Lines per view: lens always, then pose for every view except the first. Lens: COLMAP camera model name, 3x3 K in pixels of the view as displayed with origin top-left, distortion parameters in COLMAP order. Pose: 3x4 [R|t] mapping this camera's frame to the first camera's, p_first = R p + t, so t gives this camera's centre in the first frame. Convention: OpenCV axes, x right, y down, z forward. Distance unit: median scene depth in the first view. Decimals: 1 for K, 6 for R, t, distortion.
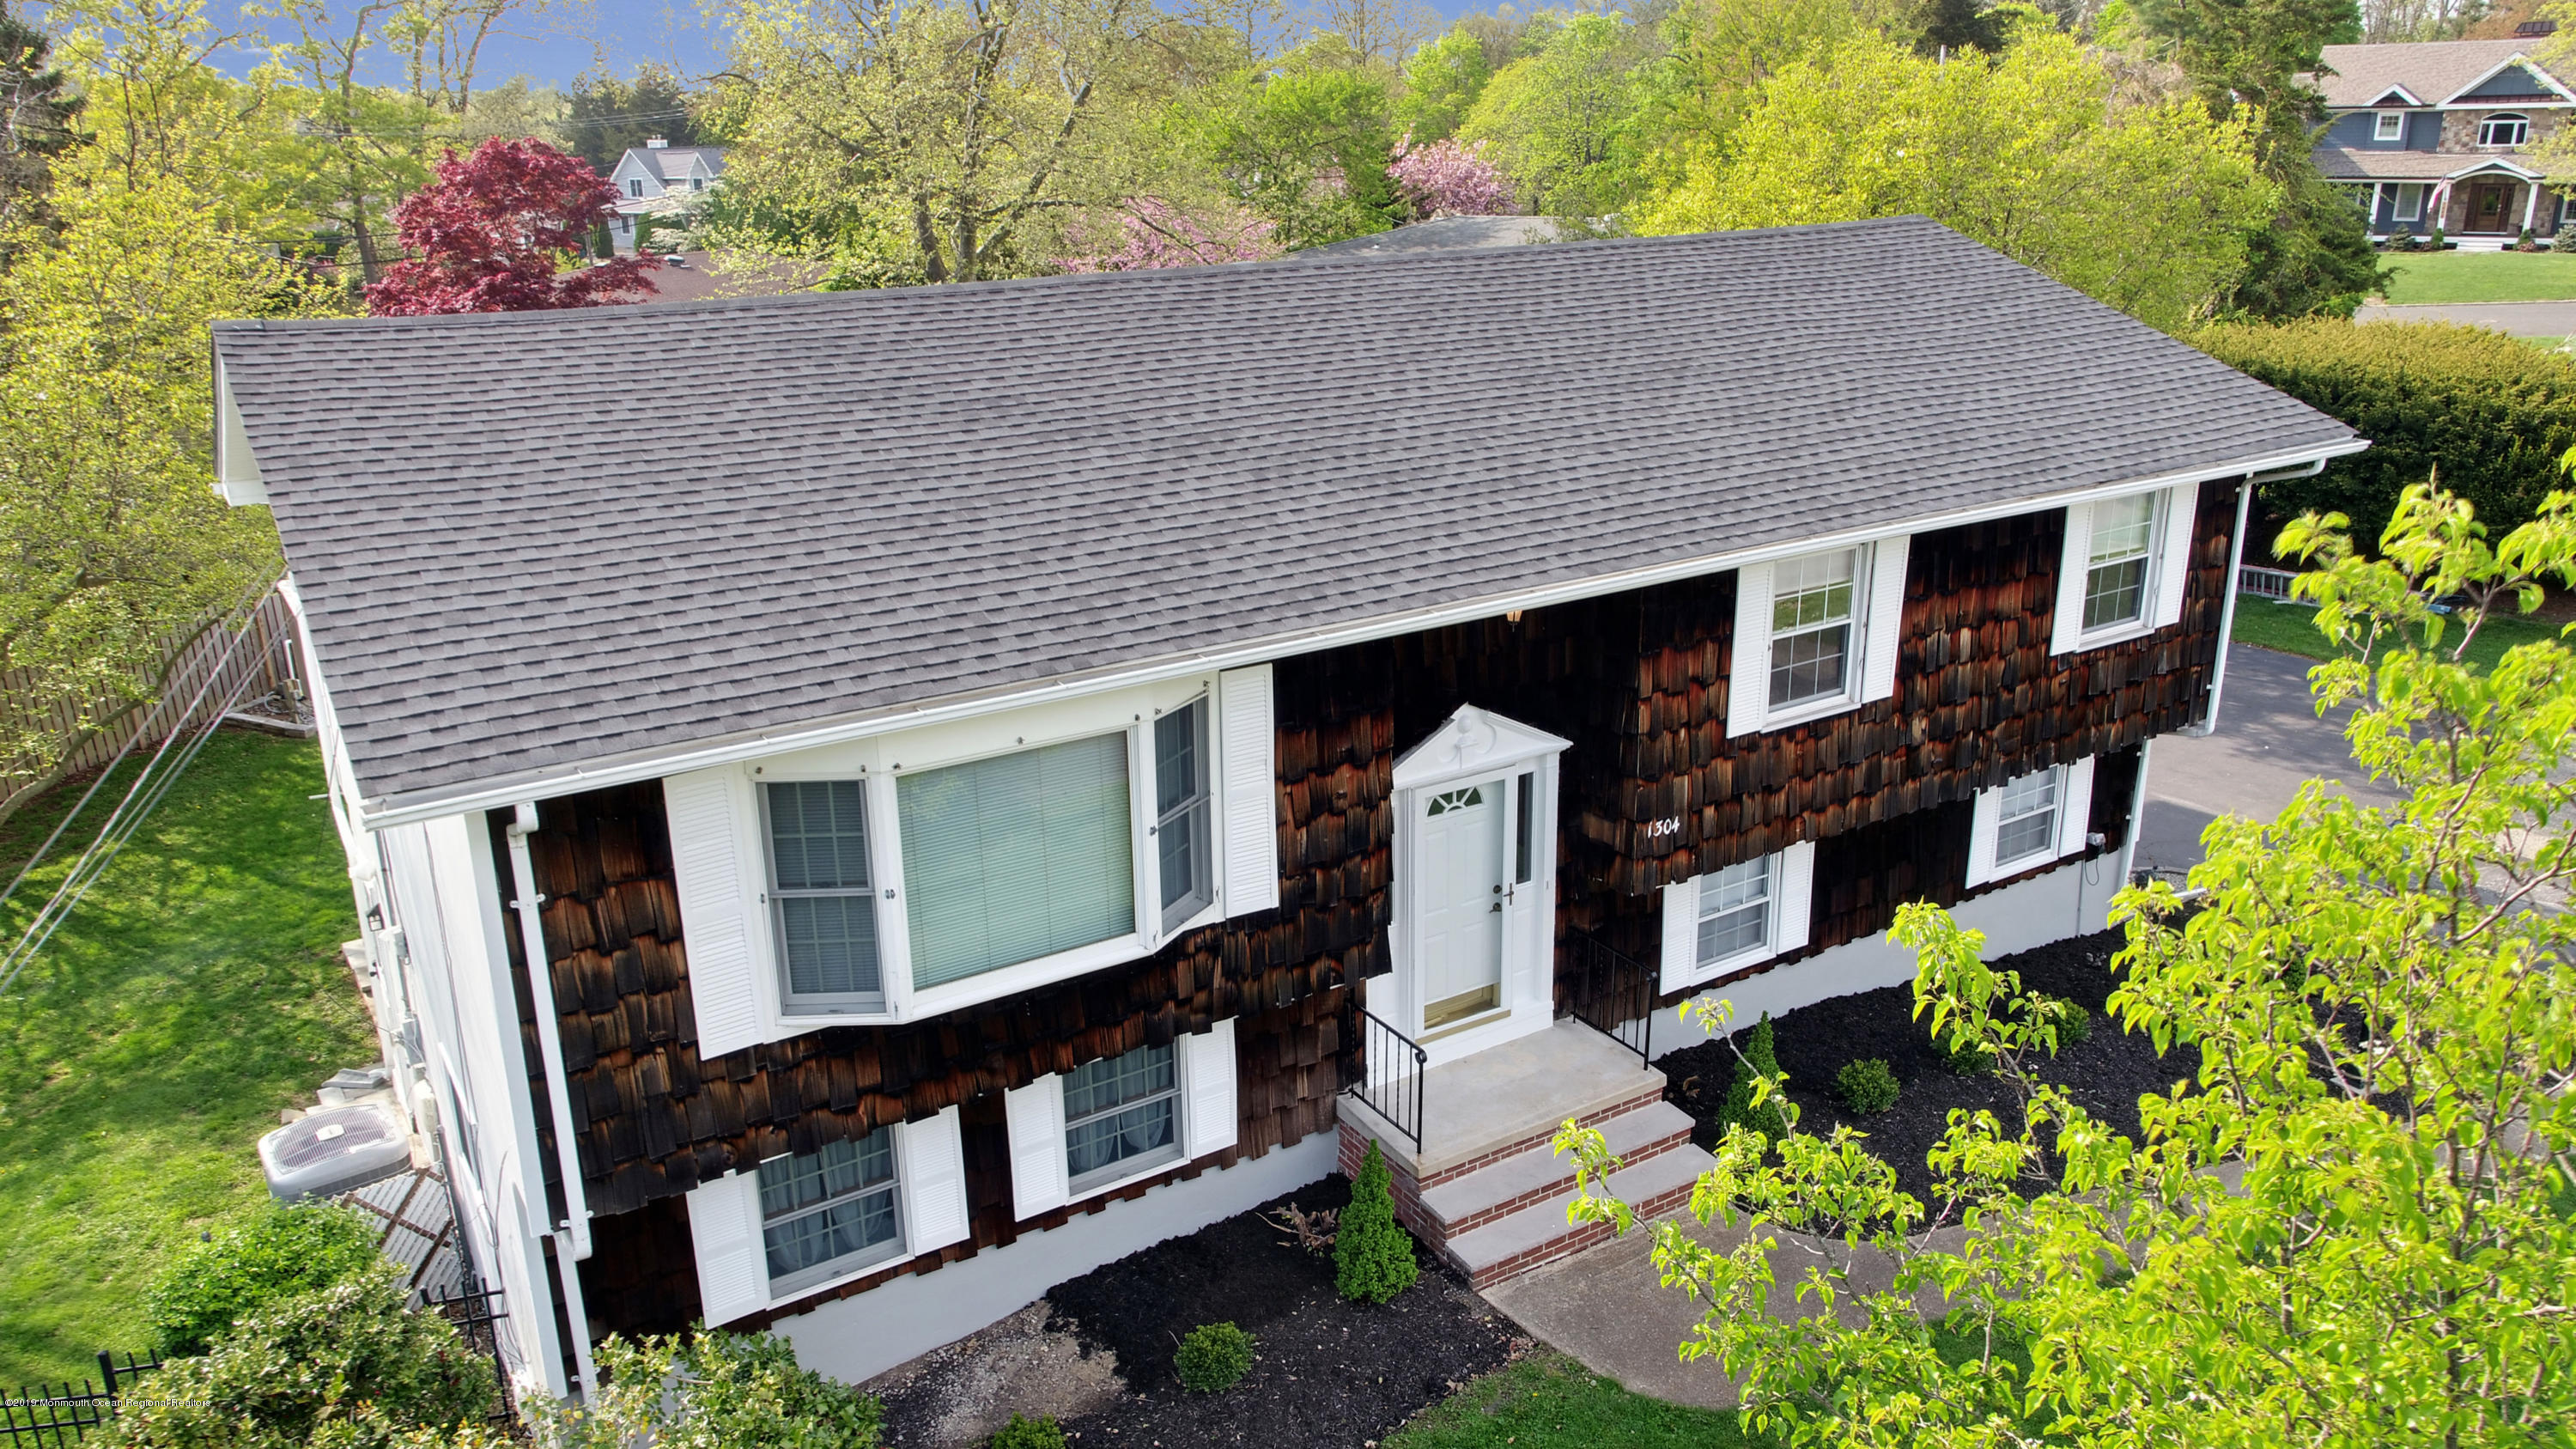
lens RADIAL K [[1829.3, 0, 1292.1], [0, 1829.3, 735.3], [0, 0, 1]] dist [0.003228, -0.005399]
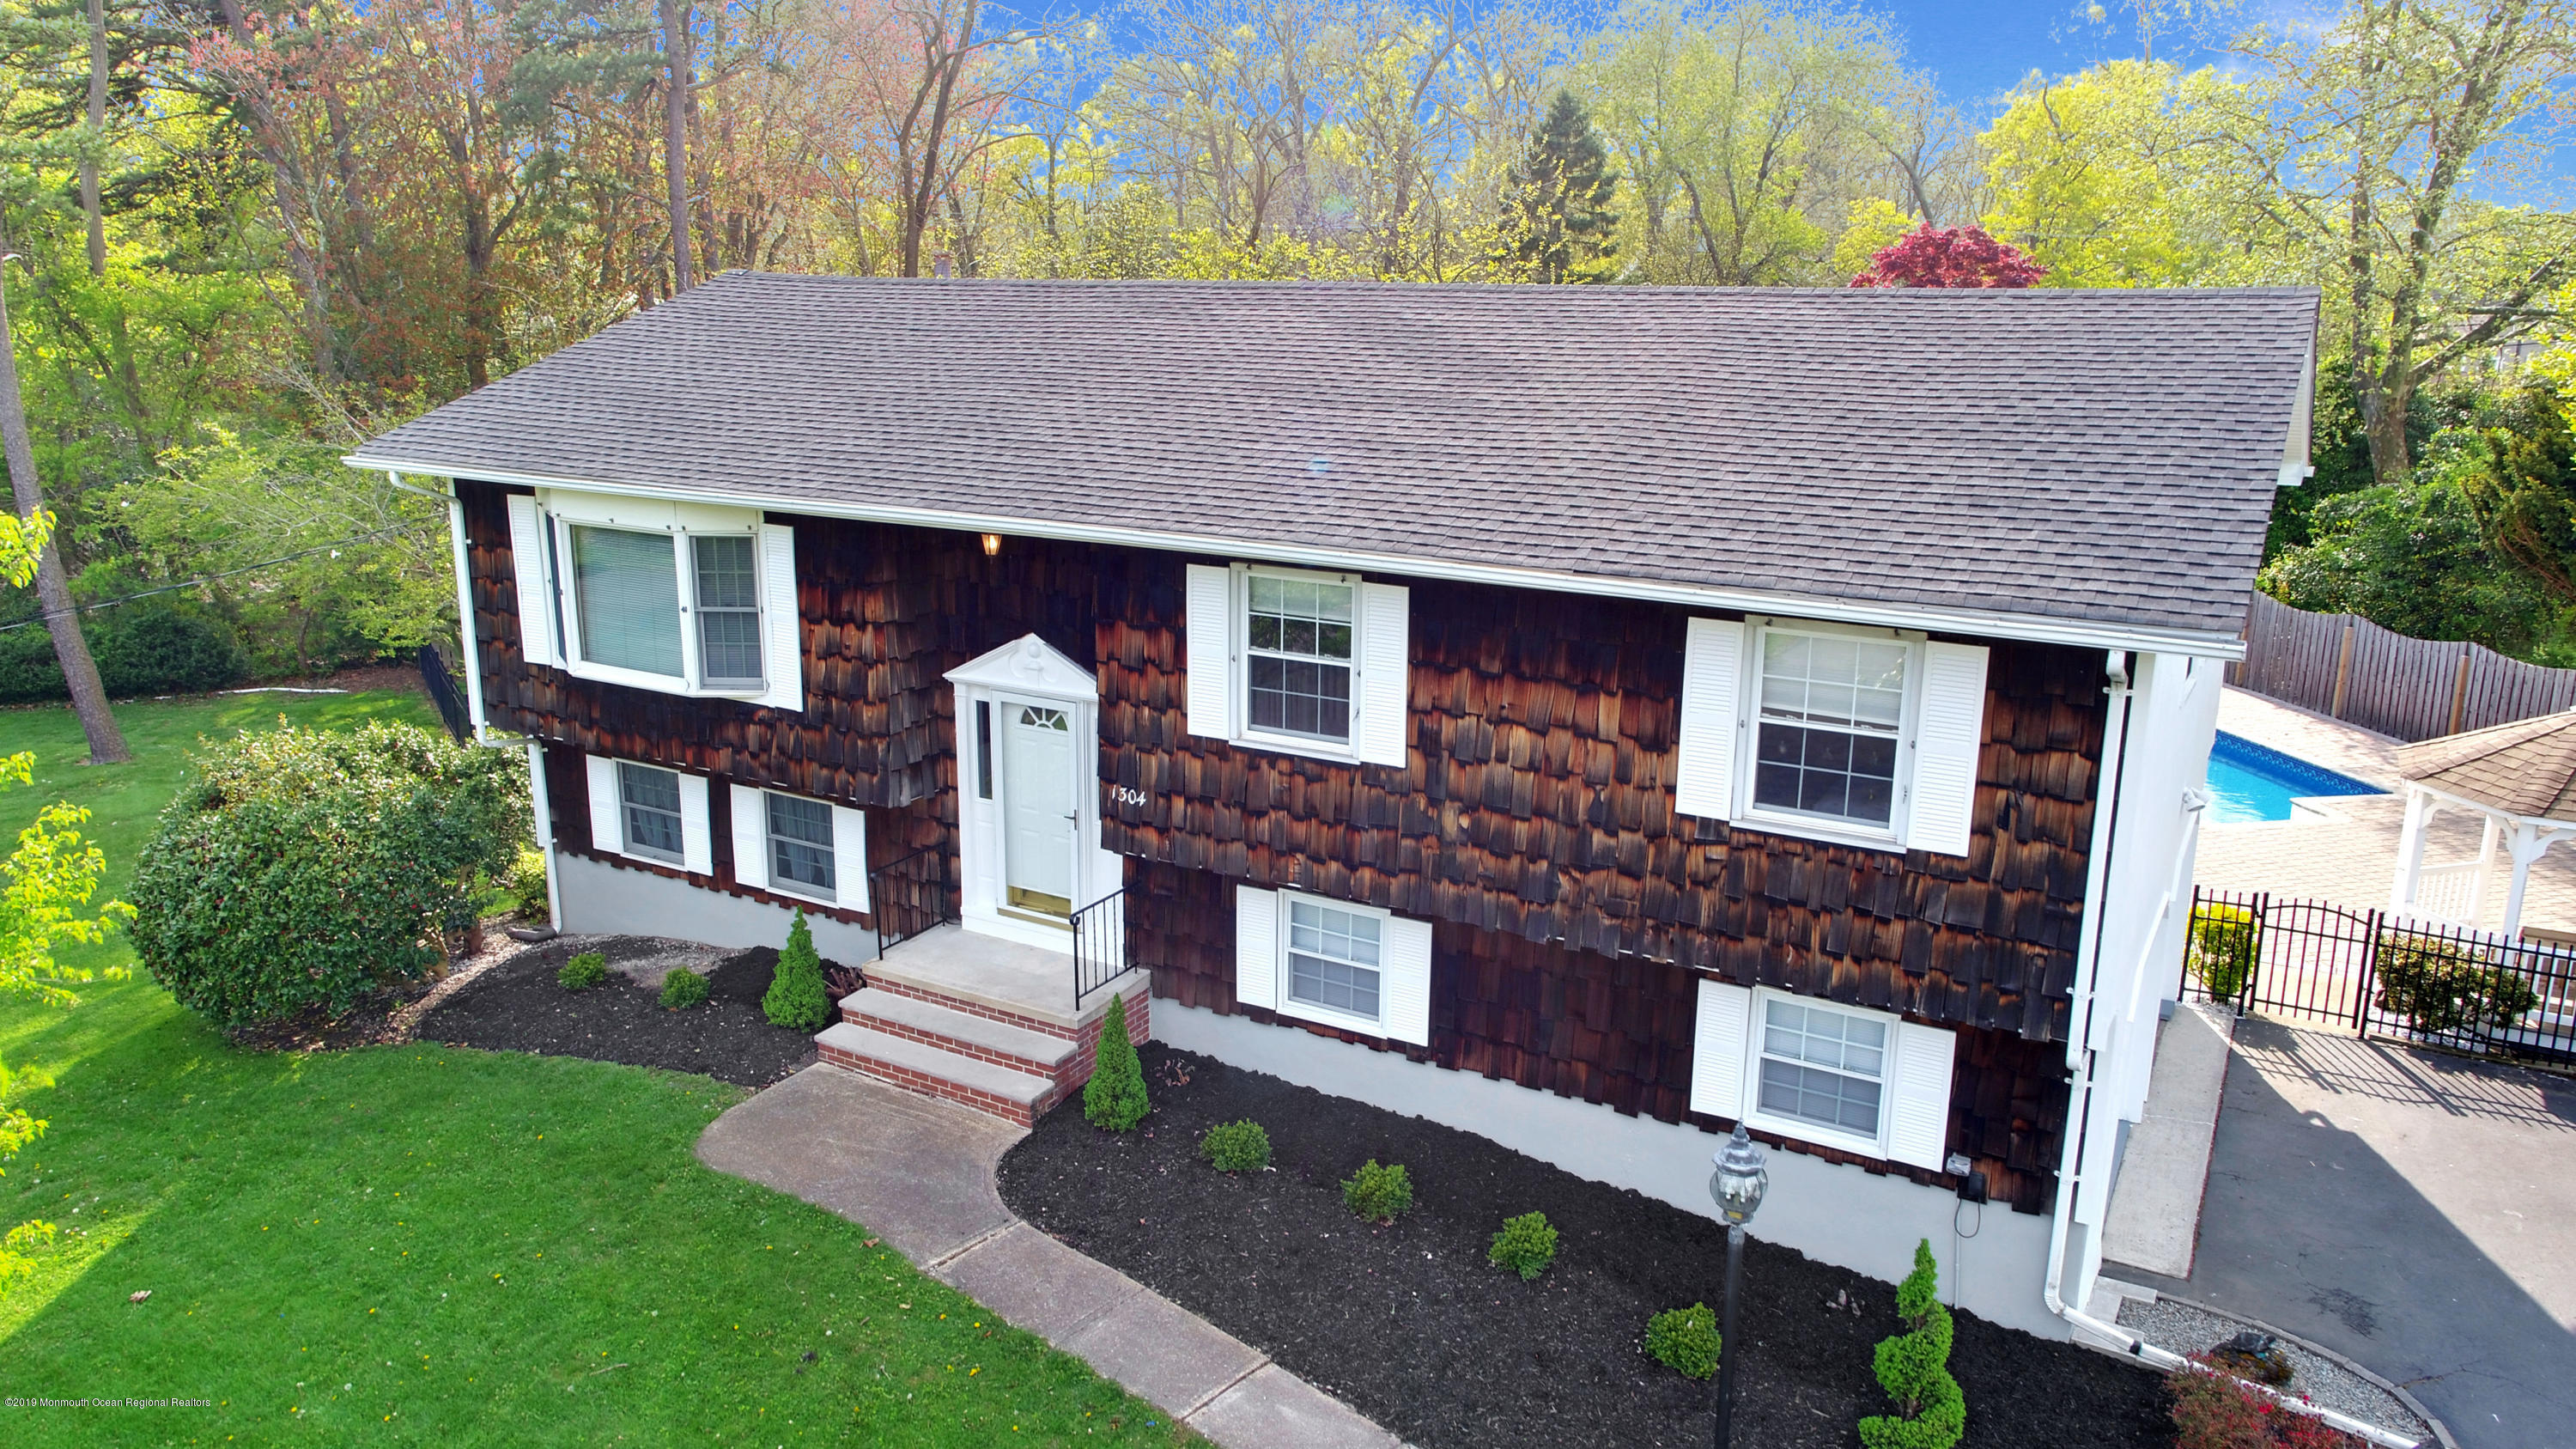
lens RADIAL K [[1829.3, 0, 1281.2], [0, 1829.3, 720.7], [0, 0, 1]] dist [0.003228, -0.005399]
pose [[0.451756, 0.238571, -0.859651, 1.133528], [-0.294542, 0.949436, 0.108703, -0.130789], [0.842117, 0.204096, 0.499182, 0.533687]]
